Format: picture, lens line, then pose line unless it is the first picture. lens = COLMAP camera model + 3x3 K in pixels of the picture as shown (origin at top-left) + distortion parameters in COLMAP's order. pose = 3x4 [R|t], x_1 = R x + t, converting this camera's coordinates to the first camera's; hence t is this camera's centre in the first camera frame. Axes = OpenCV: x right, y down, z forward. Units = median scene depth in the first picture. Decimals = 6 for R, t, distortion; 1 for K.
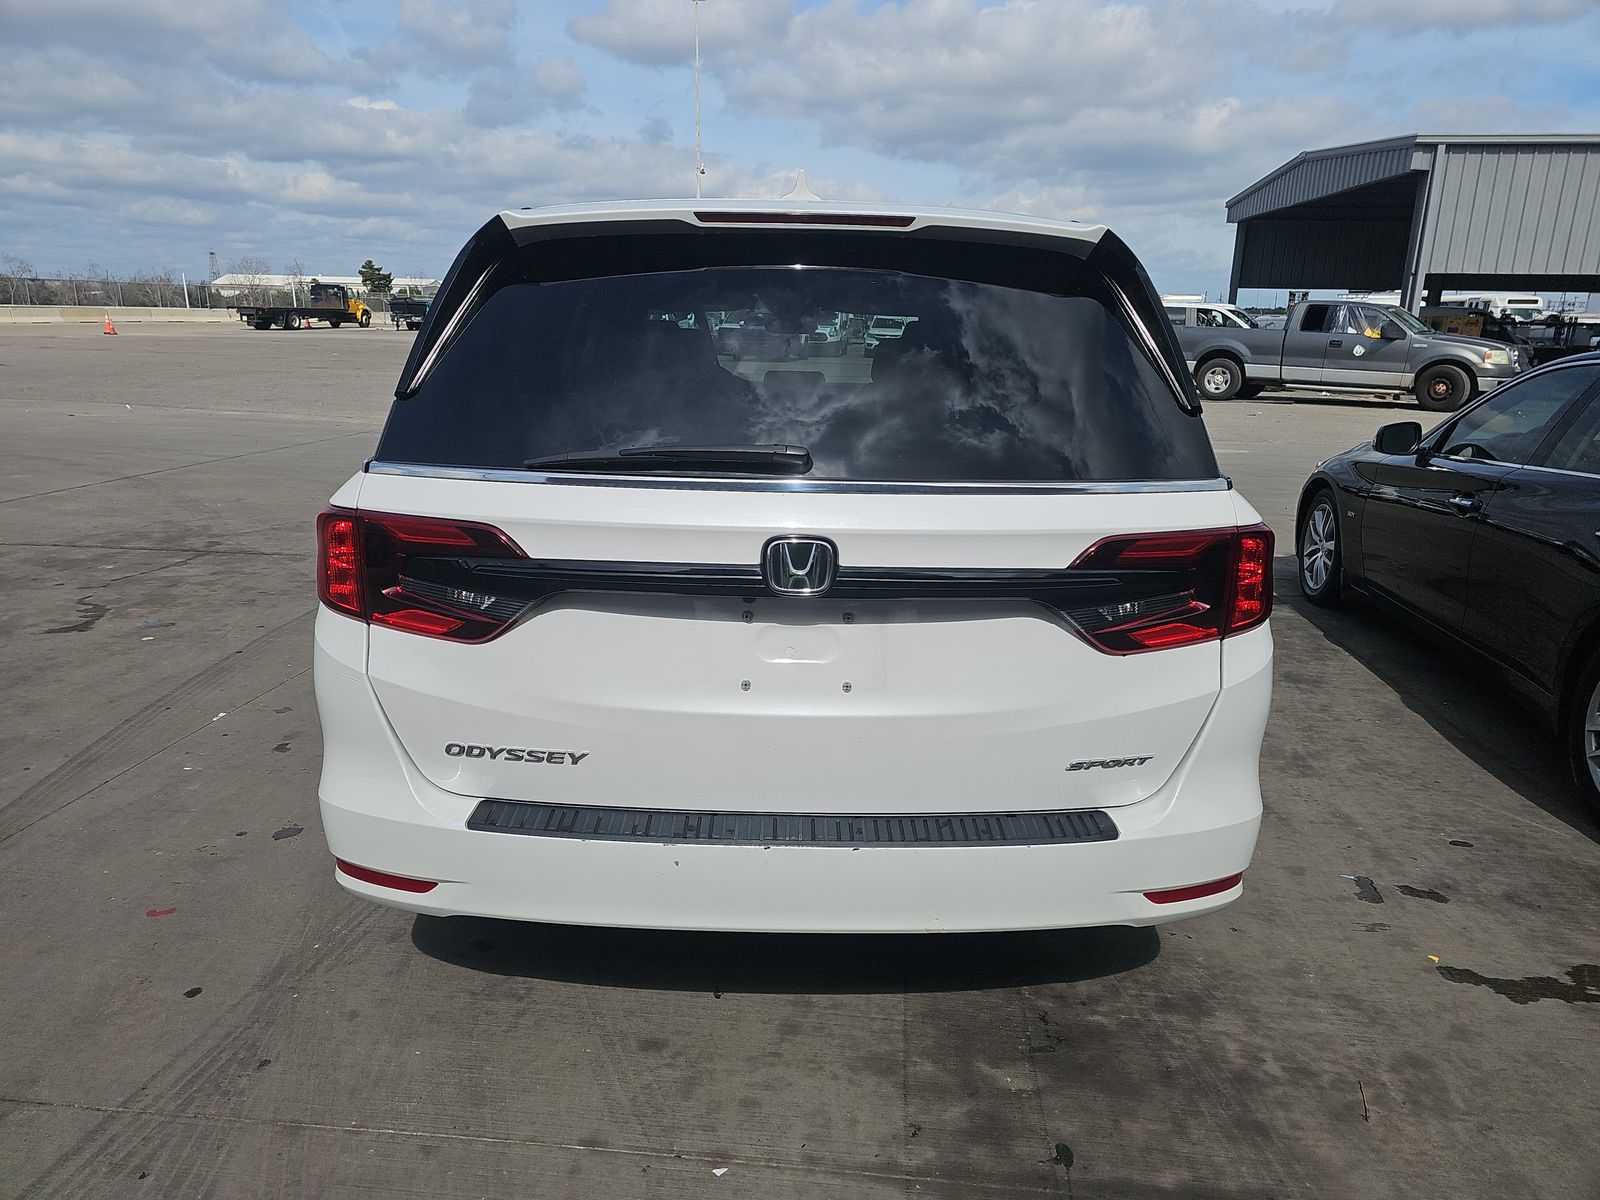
lens RADIAL K [[1048.4, 0, 803.0], [0, 1048.4, 606.0], [0, 0, 1]] dist [0.026654, -0.004110]
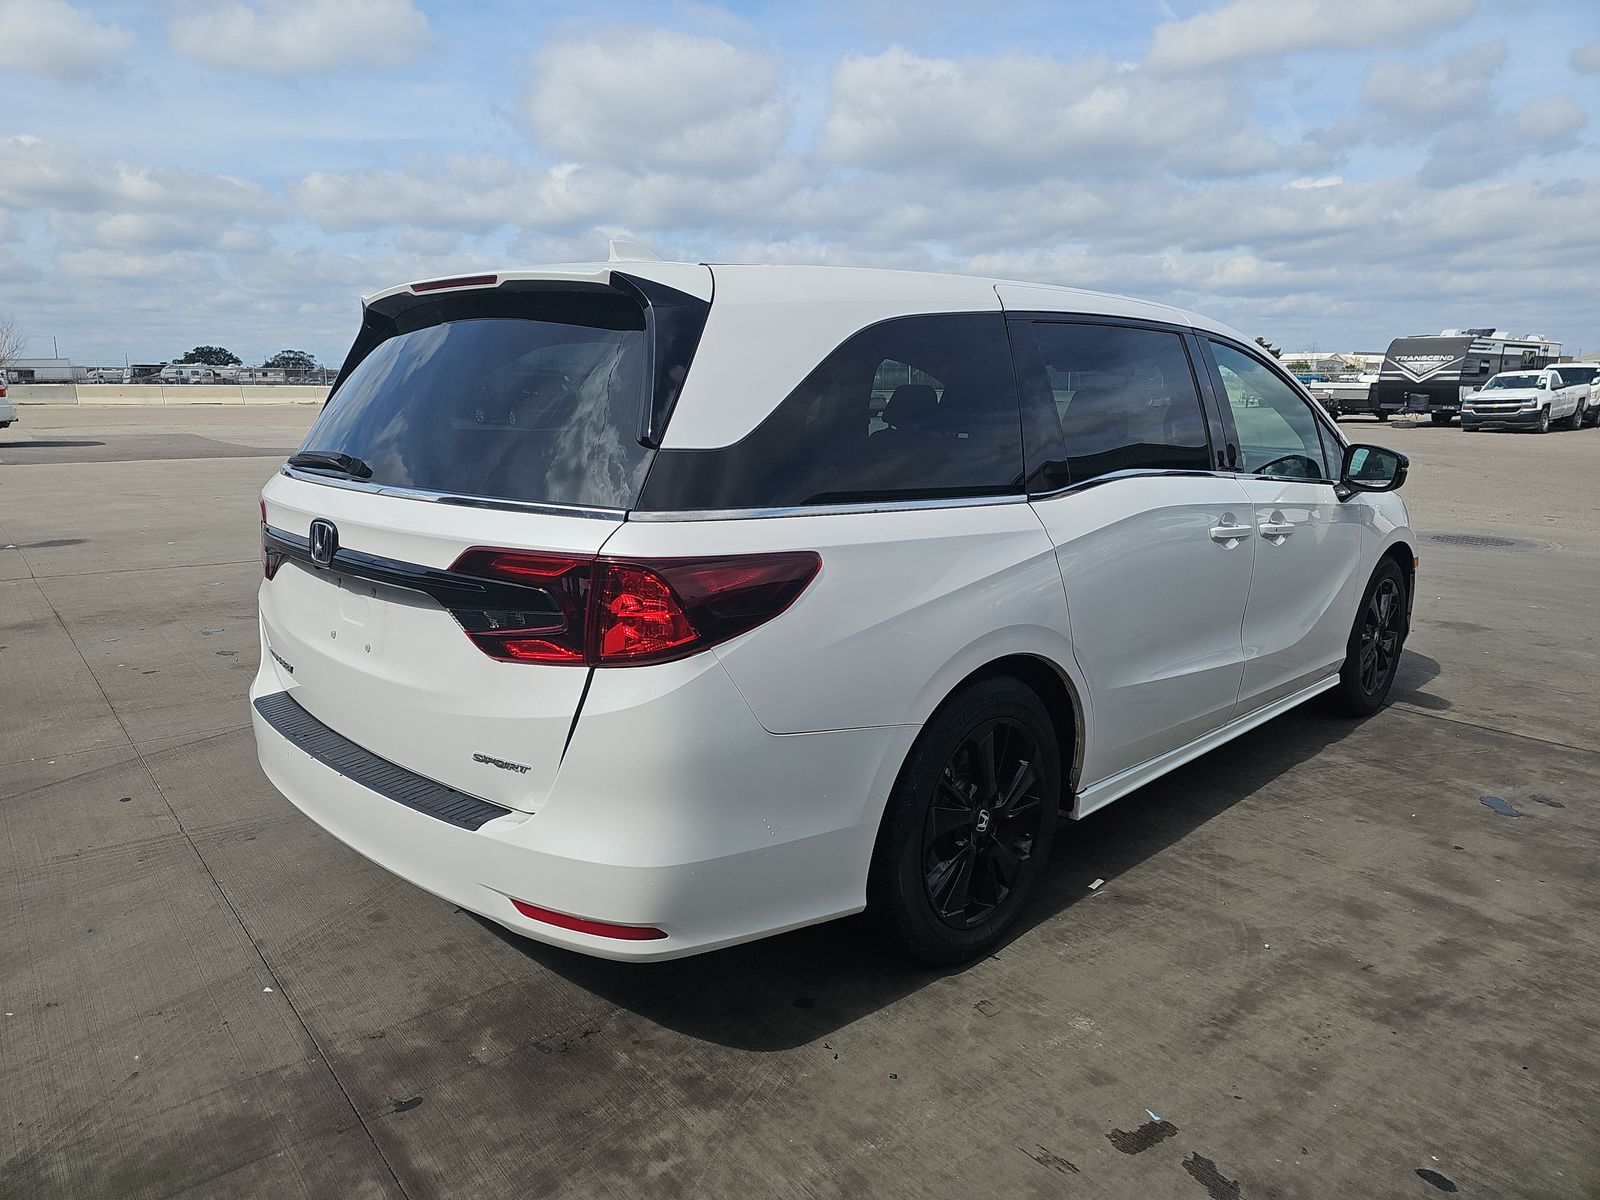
lens RADIAL K [[1054.4, 0, 800.0], [0, 1054.4, 600.0], [0, 0, 1]] dist [0.036614, -0.023016]
pose [[0.705661, 0.125825, -0.697289, 0.963925], [-0.177857, 0.984053, -0.002421, -0.050564], [0.685865, 0.125726, 0.716786, 0.328187]]
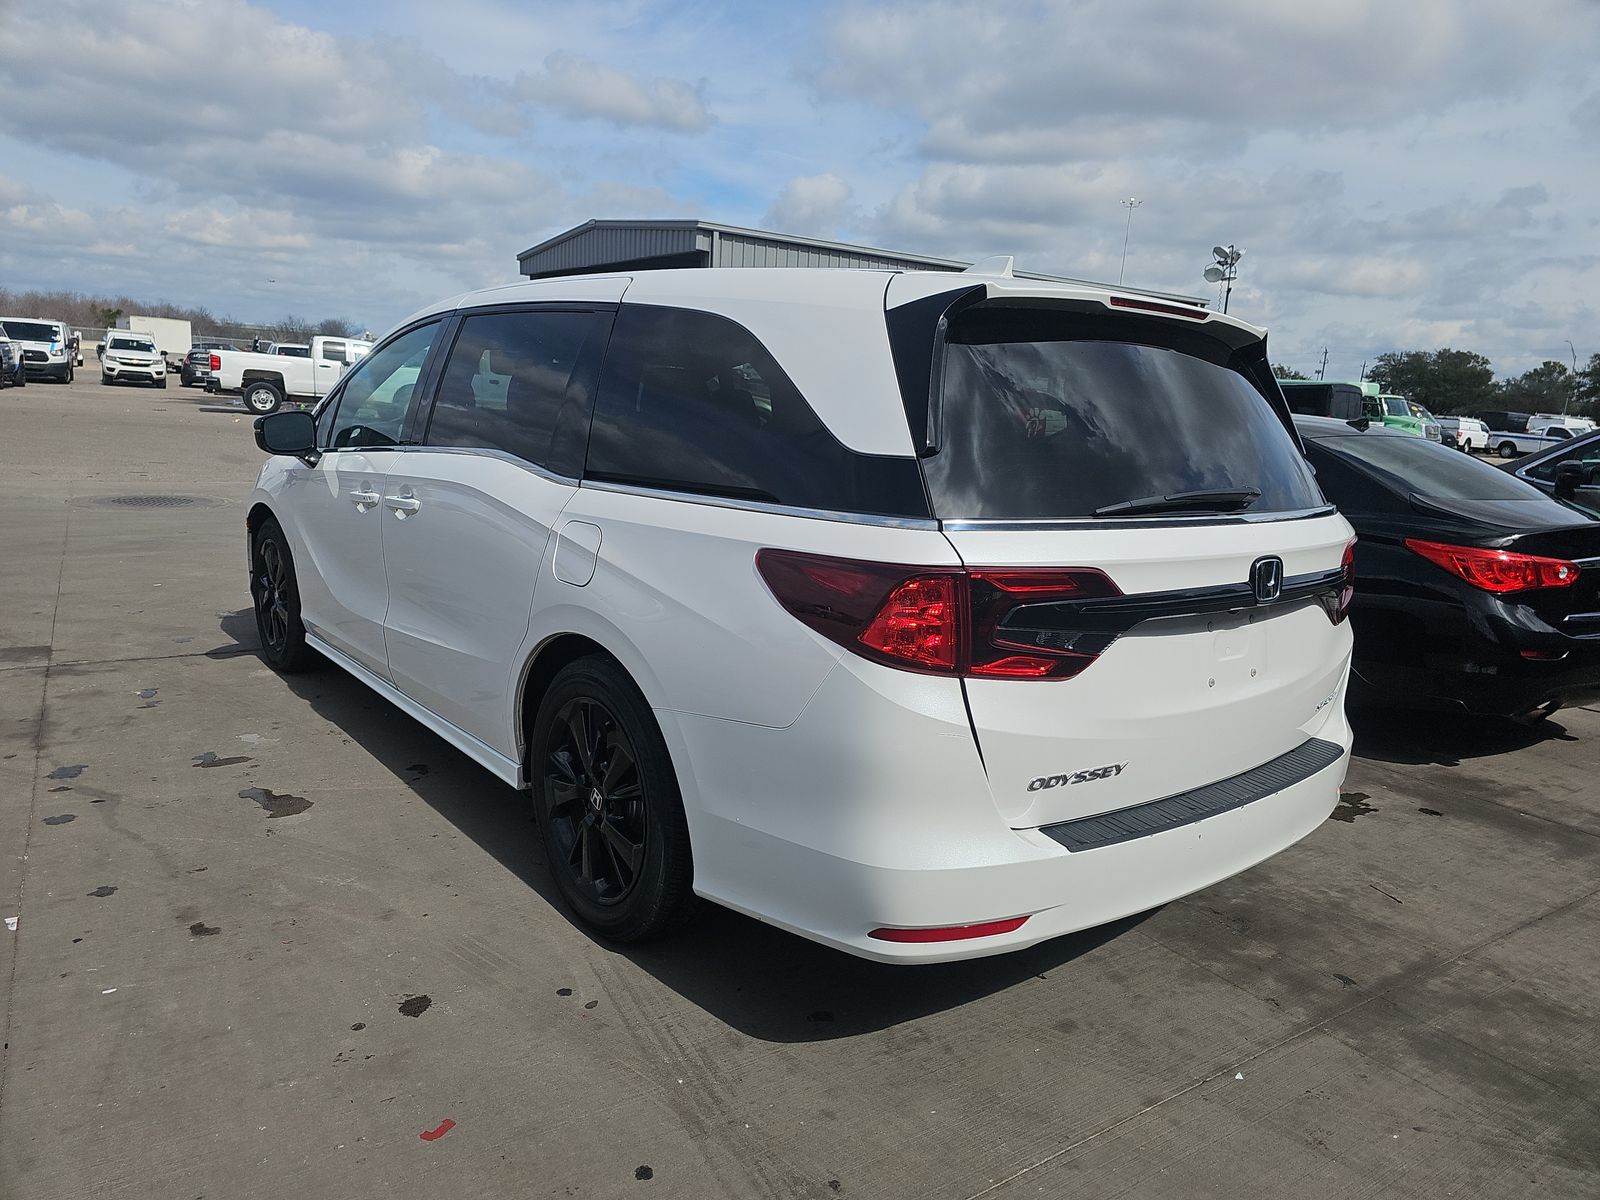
lens RADIAL K [[1050.4, 0, 798.8], [0, 1050.4, 621.0], [0, 0, 1]] dist [0.044741, -0.030048]
pose [[0.774221, -0.108394, 0.623564, -0.905083], [0.122885, 0.992221, 0.019902, -0.060574], [-0.620871, 0.061219, 0.781519, 0.240090]]
